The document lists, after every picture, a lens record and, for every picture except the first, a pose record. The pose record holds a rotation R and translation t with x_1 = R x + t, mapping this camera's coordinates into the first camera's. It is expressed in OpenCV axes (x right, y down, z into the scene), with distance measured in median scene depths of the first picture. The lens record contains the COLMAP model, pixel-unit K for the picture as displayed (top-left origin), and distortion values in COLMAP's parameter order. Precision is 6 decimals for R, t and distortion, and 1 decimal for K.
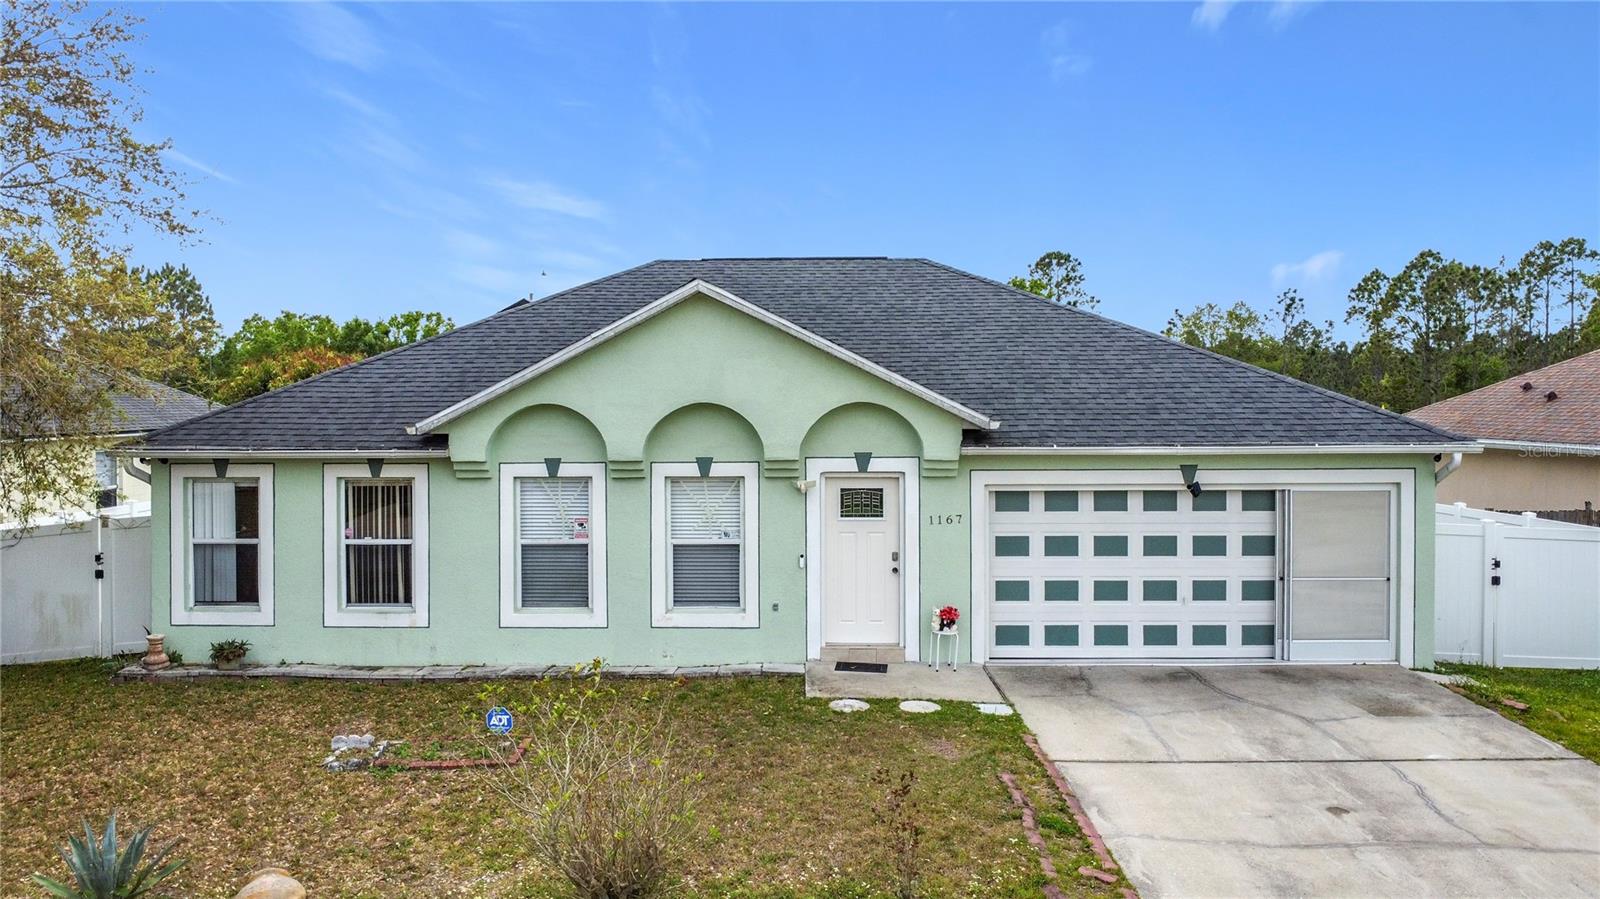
lens RADIAL K [[1175.7, 0, 776.5], [0, 1175.7, 421.5], [0, 0, 1]] dist [-0.005179, -0.047933]
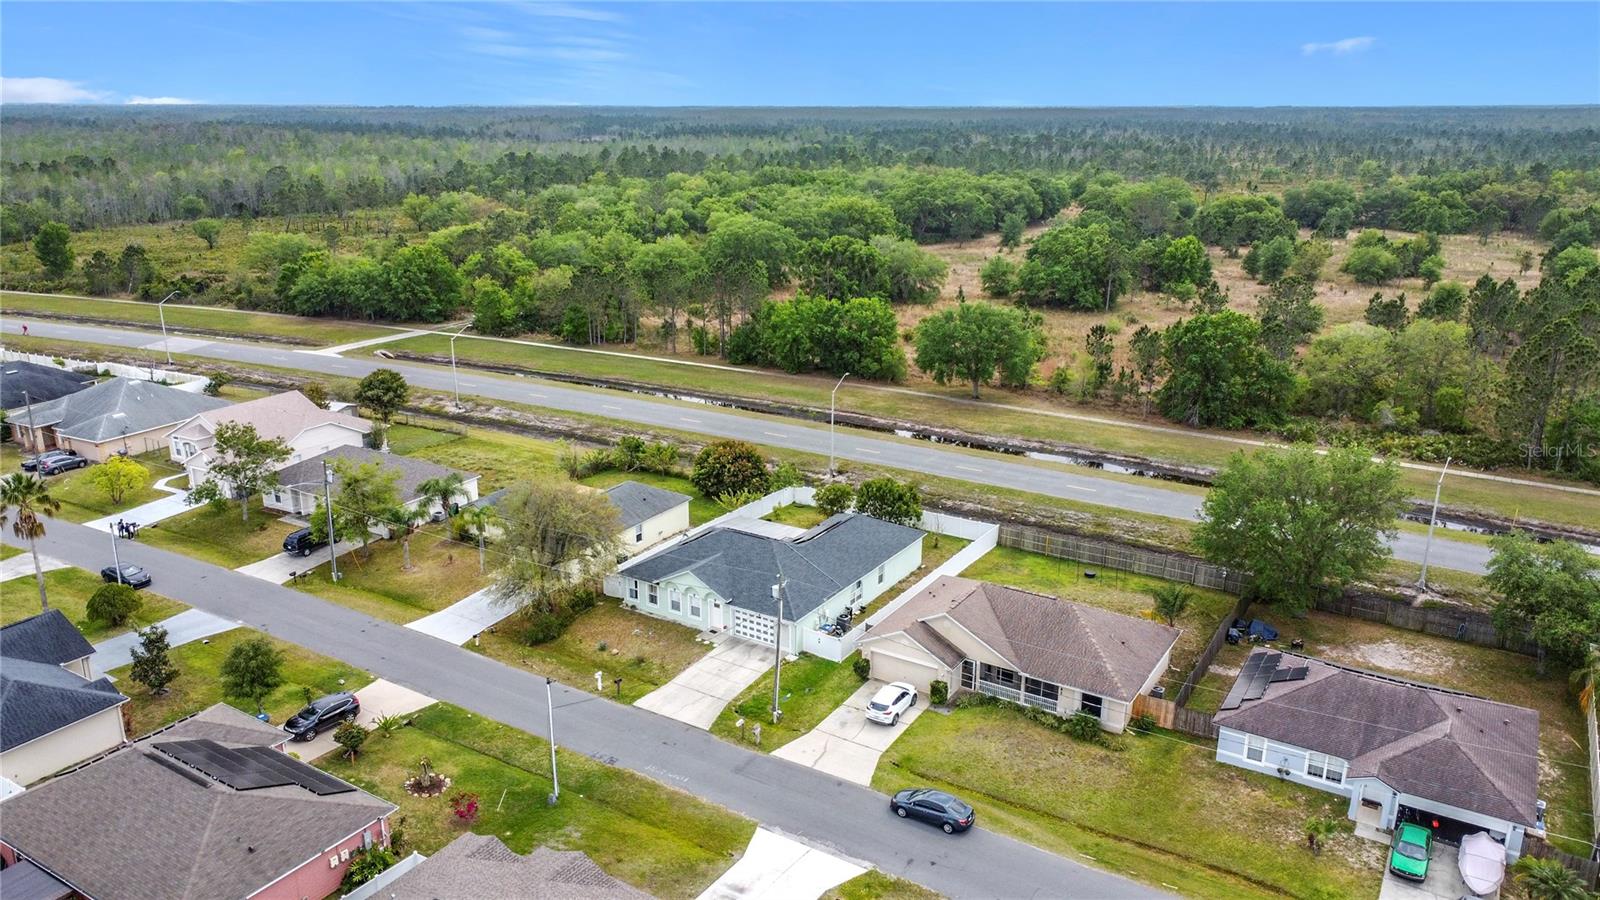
lens RADIAL K [[1143.5, 0, 800.0], [0, 1143.5, 450.0], [0, 0, 1]] dist [0.003679, -0.006182]
pose [[0.861456, 0.154581, -0.483733, 3.238887], [-0.019727, 0.962013, 0.272289, -2.367438], [0.507448, -0.225022, 0.831782, -3.574420]]
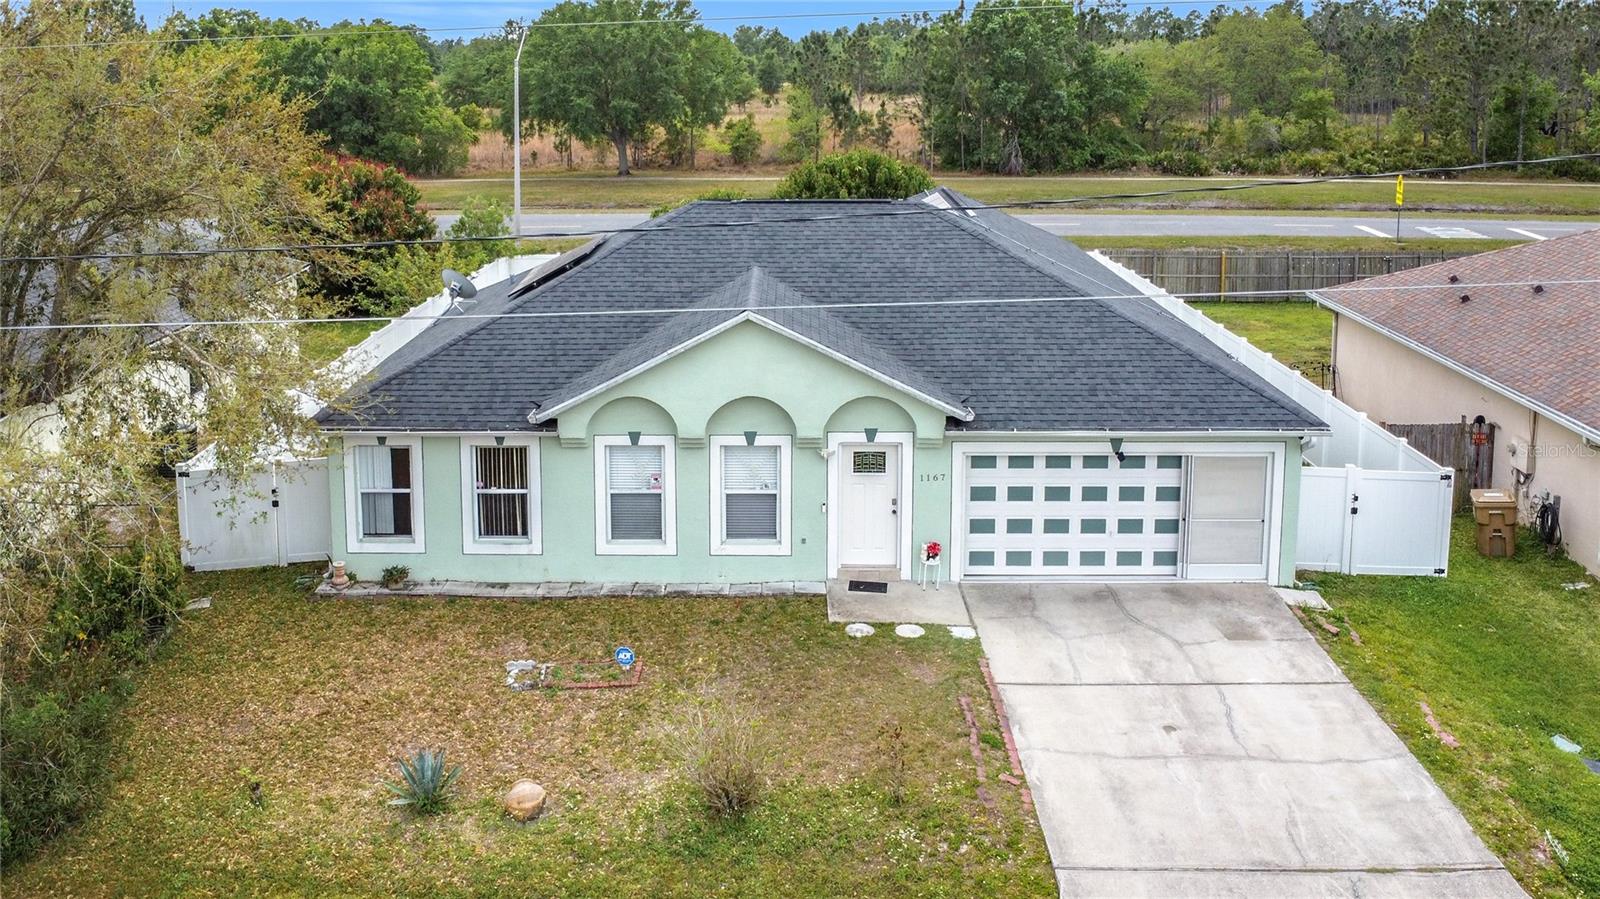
lens RADIAL K [[1410.7, 0, 761.1], [0, 1410.7, 241.1], [0, 0, 1]] dist [-0.053743, -0.003776]
pose [[0.999990, 0.000378, 0.004494, -0.057405], [-0.000933, 0.992261, 0.124164, -0.382925], [-0.004412, -0.124167, 0.992252, -0.546116]]
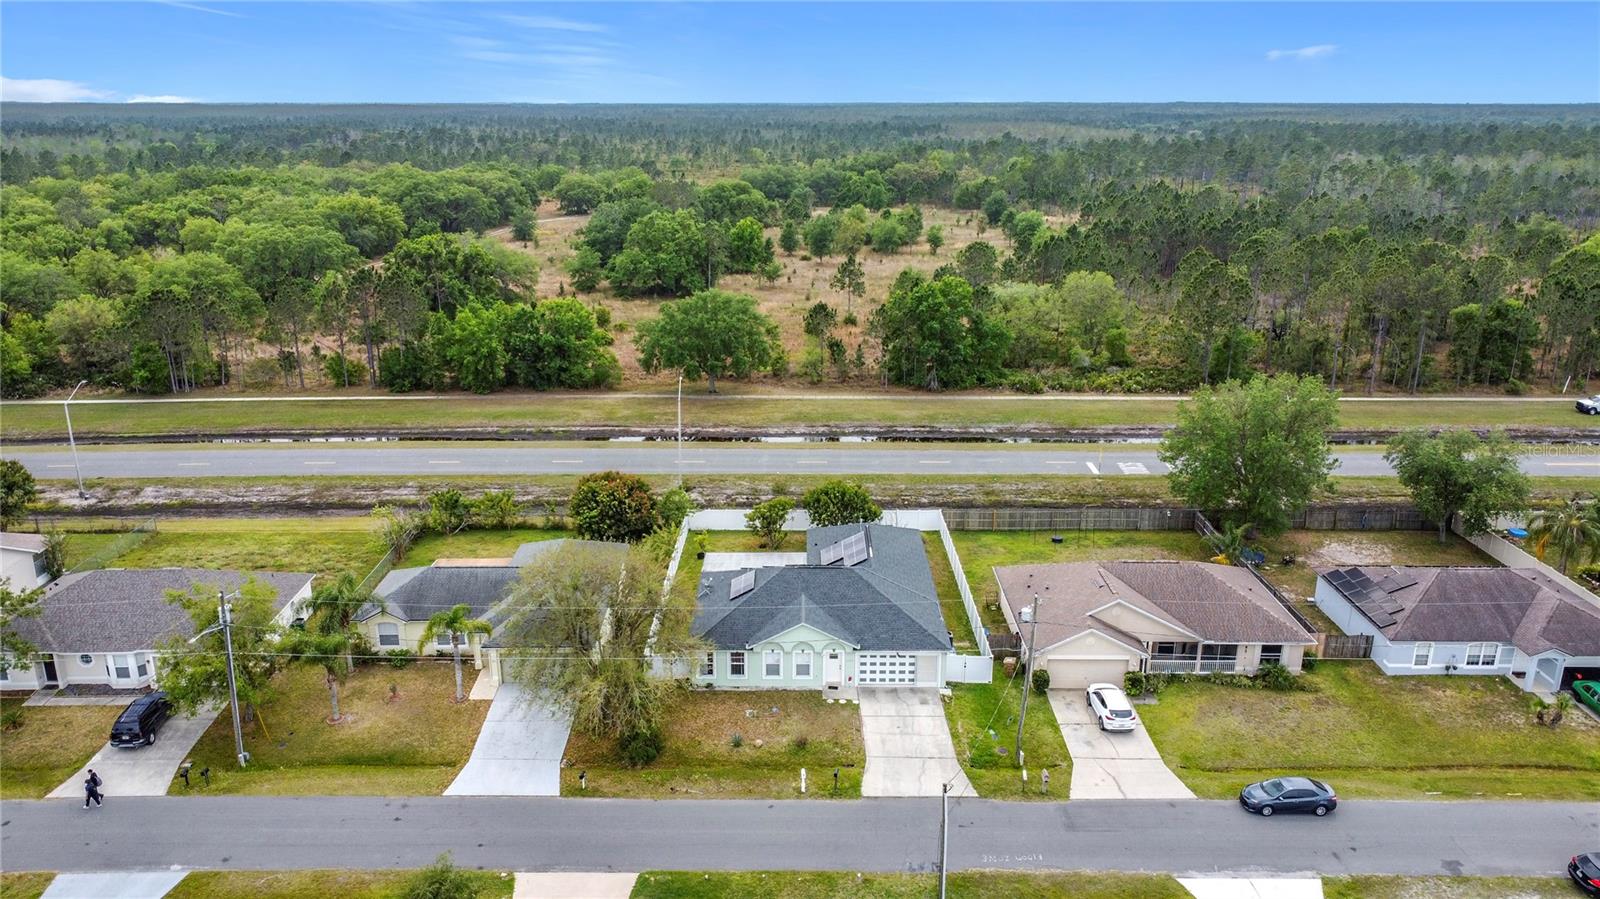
lens RADIAL K [[1143.5, 0, 800.0], [0, 1143.5, 449.5], [0, 0, 1]] dist [0.003679, -0.006182]
pose [[0.999663, 0.001324, 0.025928, -0.206494], [-0.008198, 0.963701, 0.266858, -2.156333], [-0.024634, -0.266981, 0.963387, -3.588760]]
